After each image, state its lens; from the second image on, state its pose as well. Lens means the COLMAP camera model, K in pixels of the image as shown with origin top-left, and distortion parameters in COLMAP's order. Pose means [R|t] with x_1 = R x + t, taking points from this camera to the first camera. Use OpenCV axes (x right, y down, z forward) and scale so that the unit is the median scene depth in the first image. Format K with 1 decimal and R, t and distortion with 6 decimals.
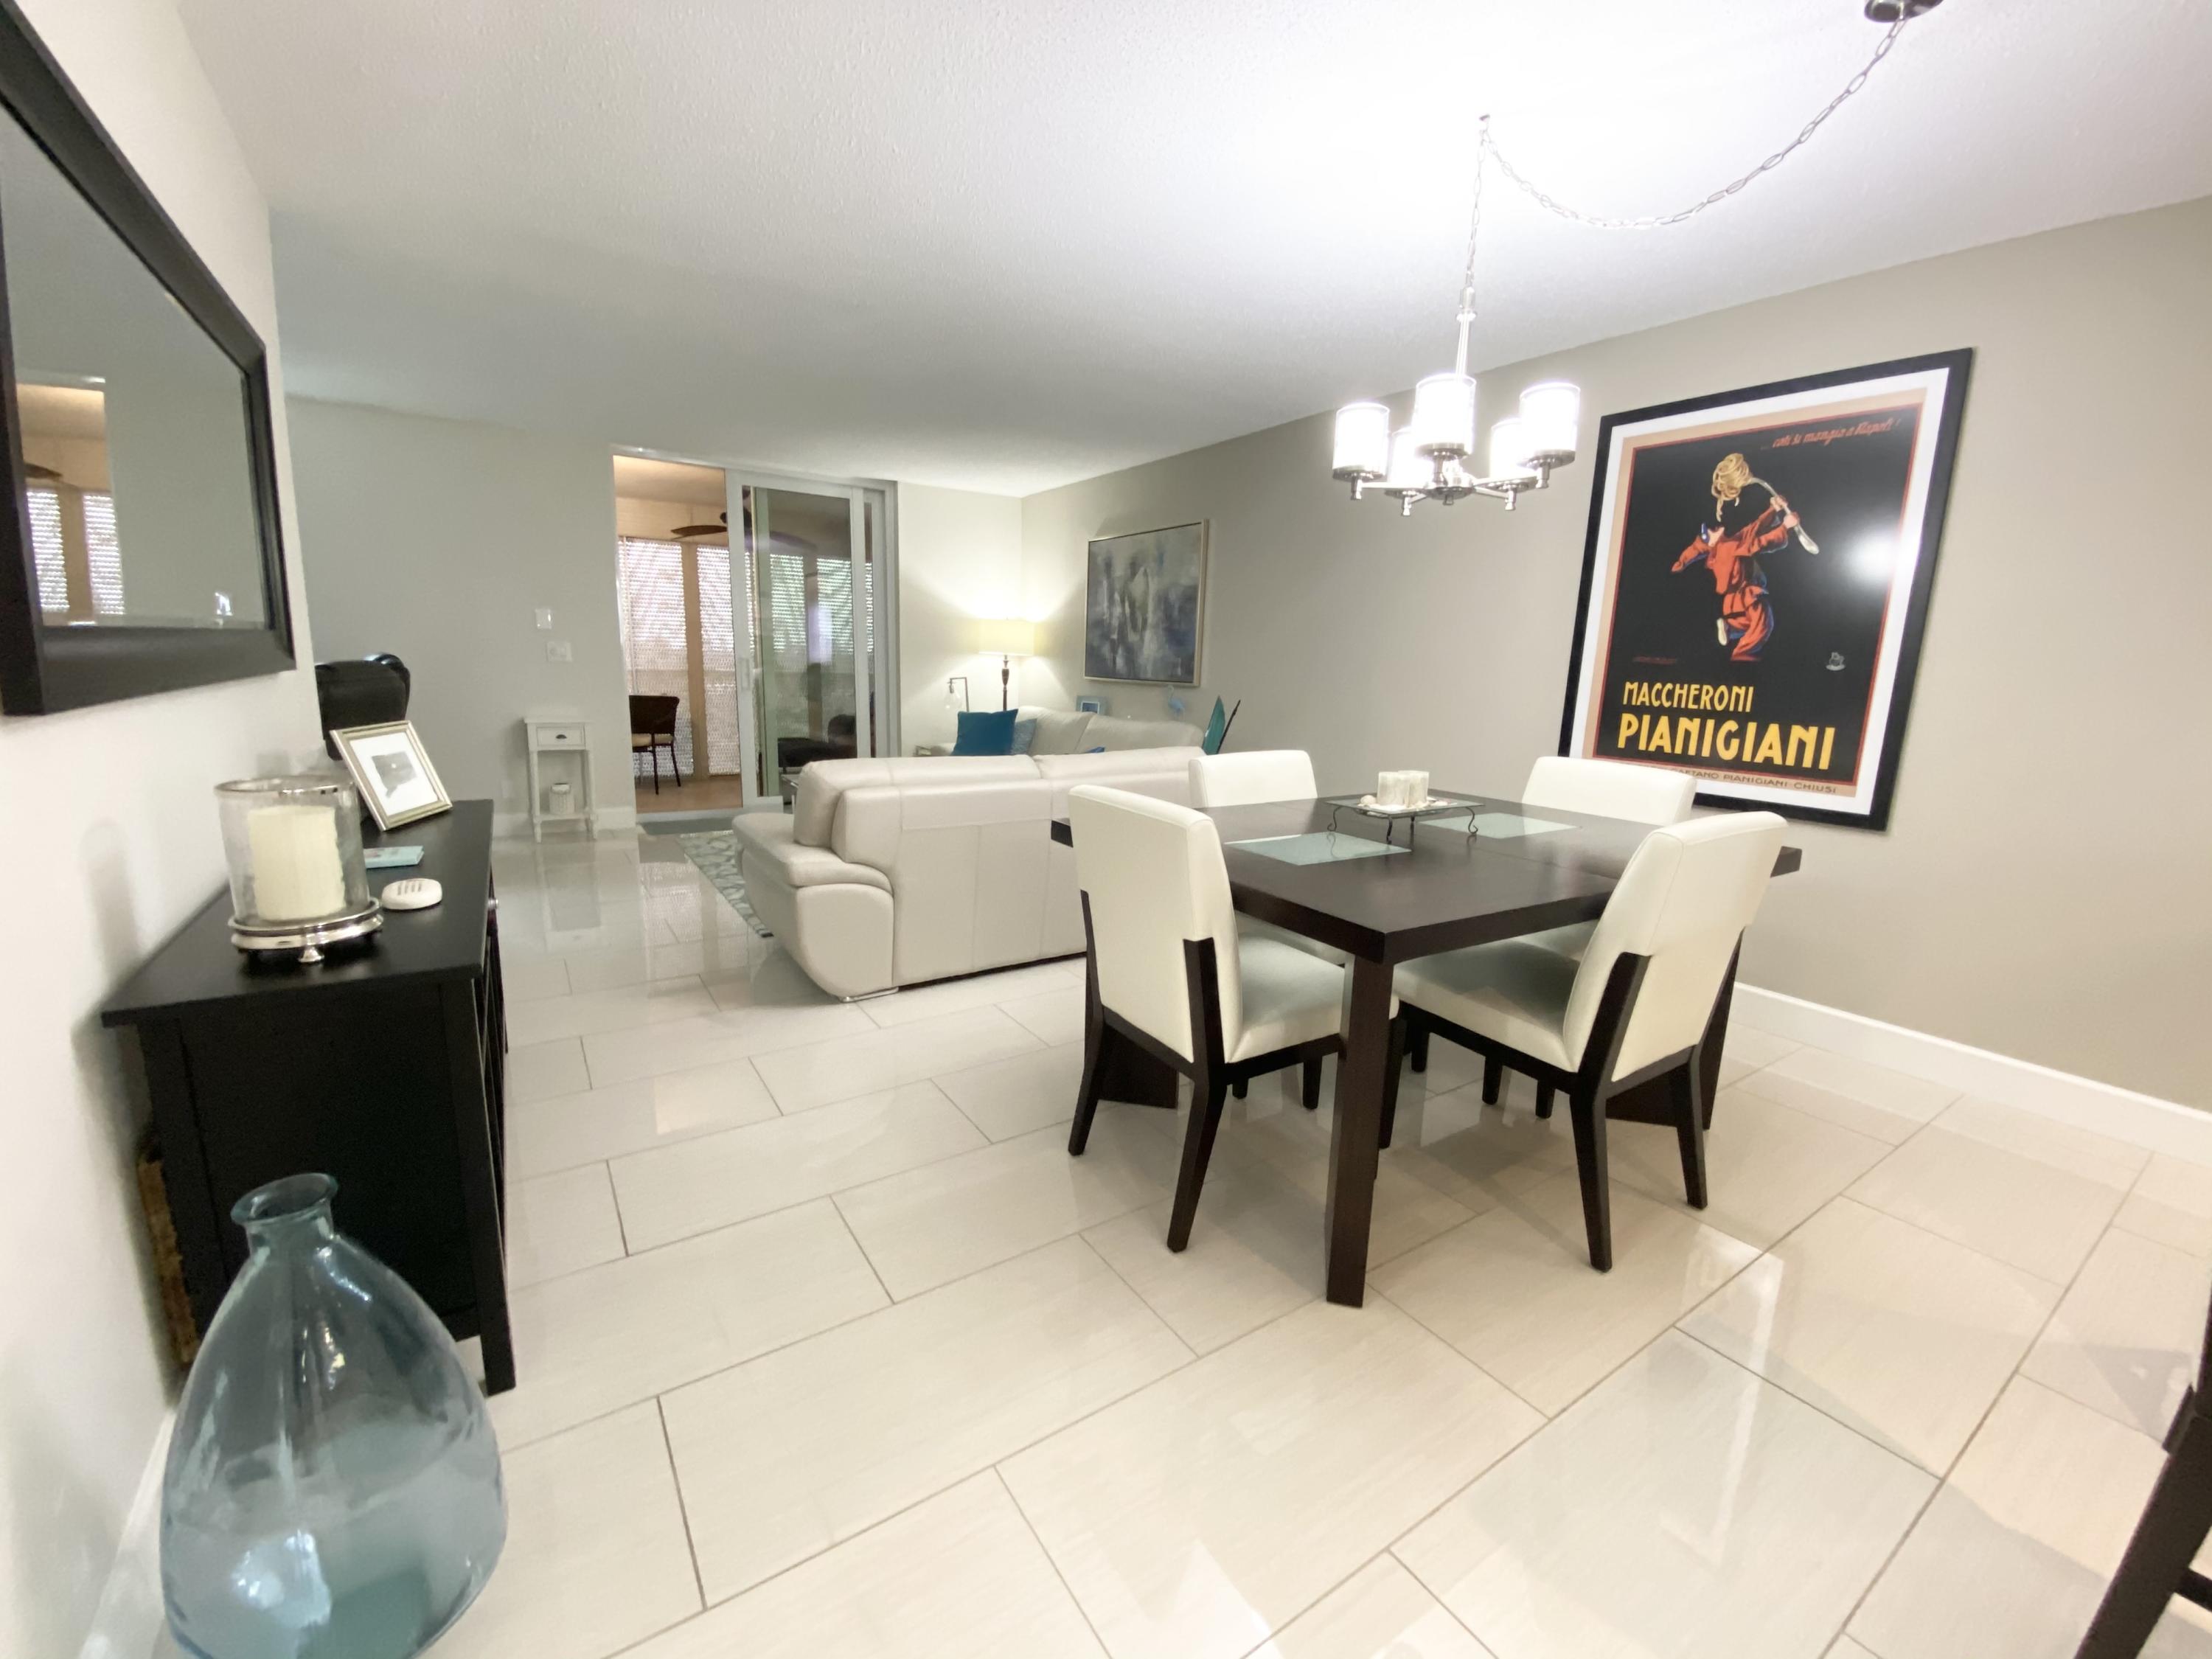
lens RADIAL K [[907.2, 0, 1108.2], [0, 907.2, 822.2], [0, 0, 1]] dist [0.032609, -0.026075]
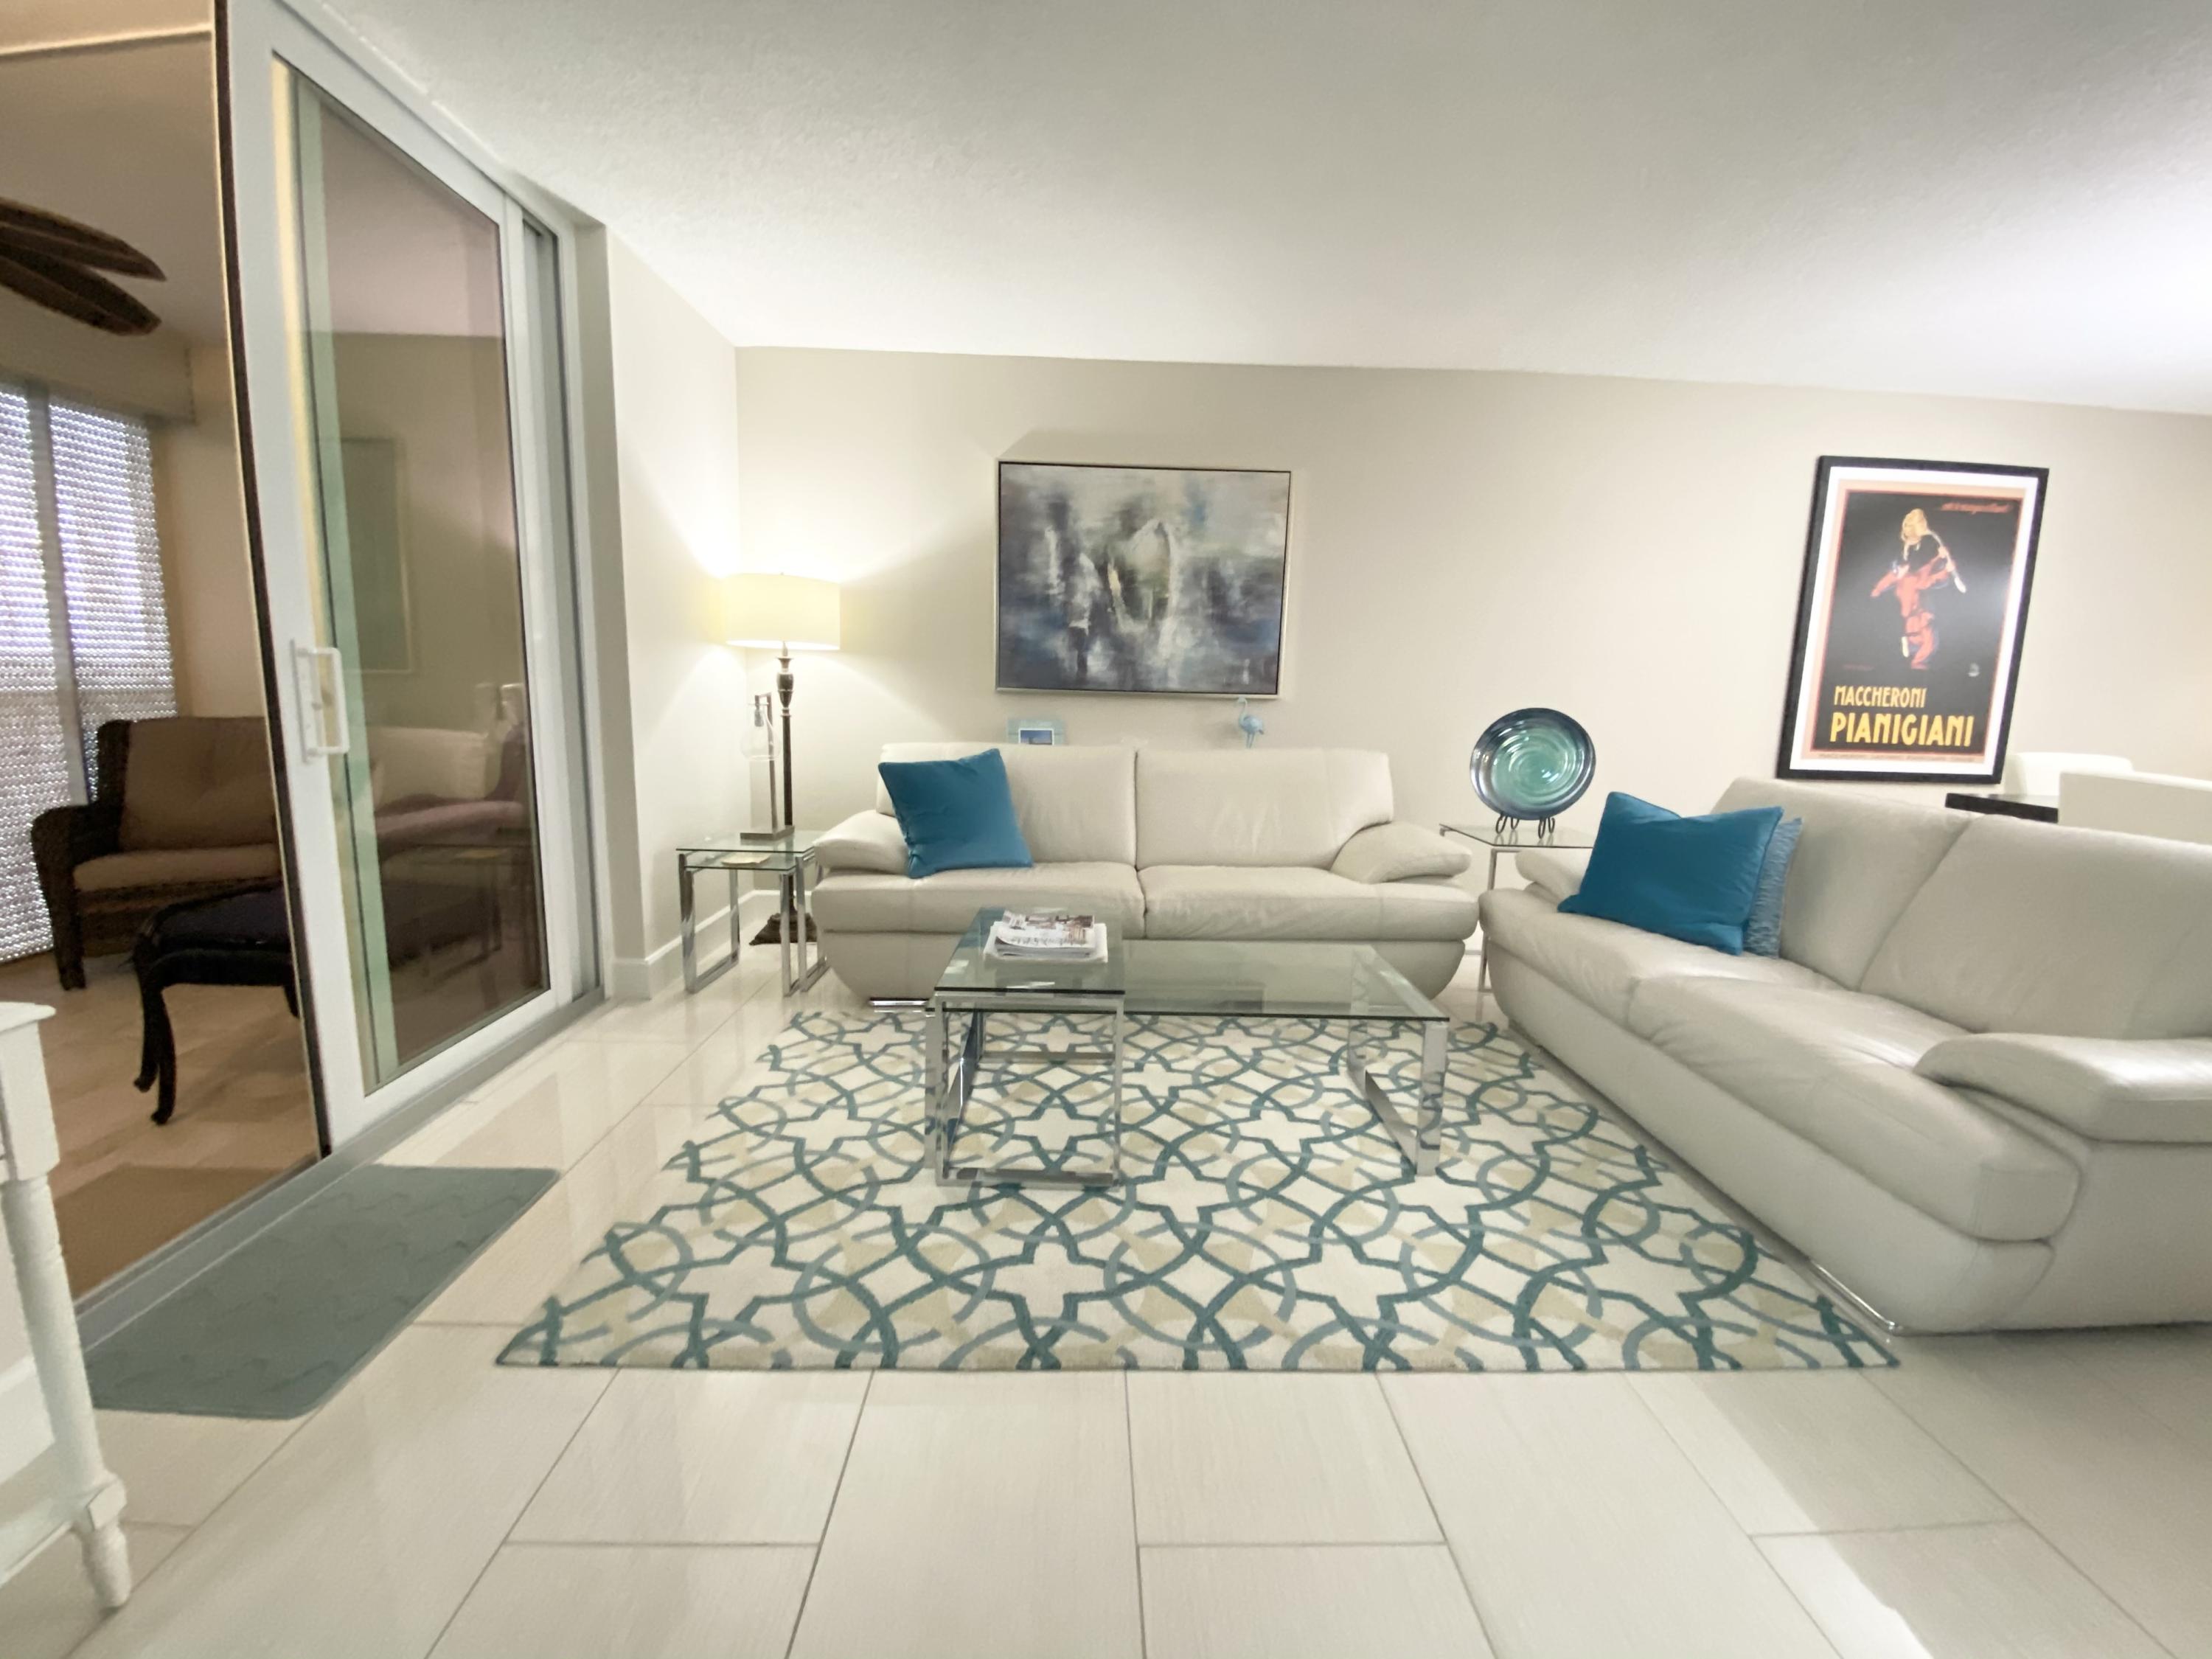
lens RADIAL K [[907.2, 0, 1108.2], [0, 907.2, 822.2], [0, 0, 1]] dist [0.032609, -0.026075]
pose [[0.523787, -0.145686, 0.839299, -0.971787], [0.140849, 0.986517, 0.083339, -0.214372], [-0.840124, 0.074563, 0.537244, 1.186201]]
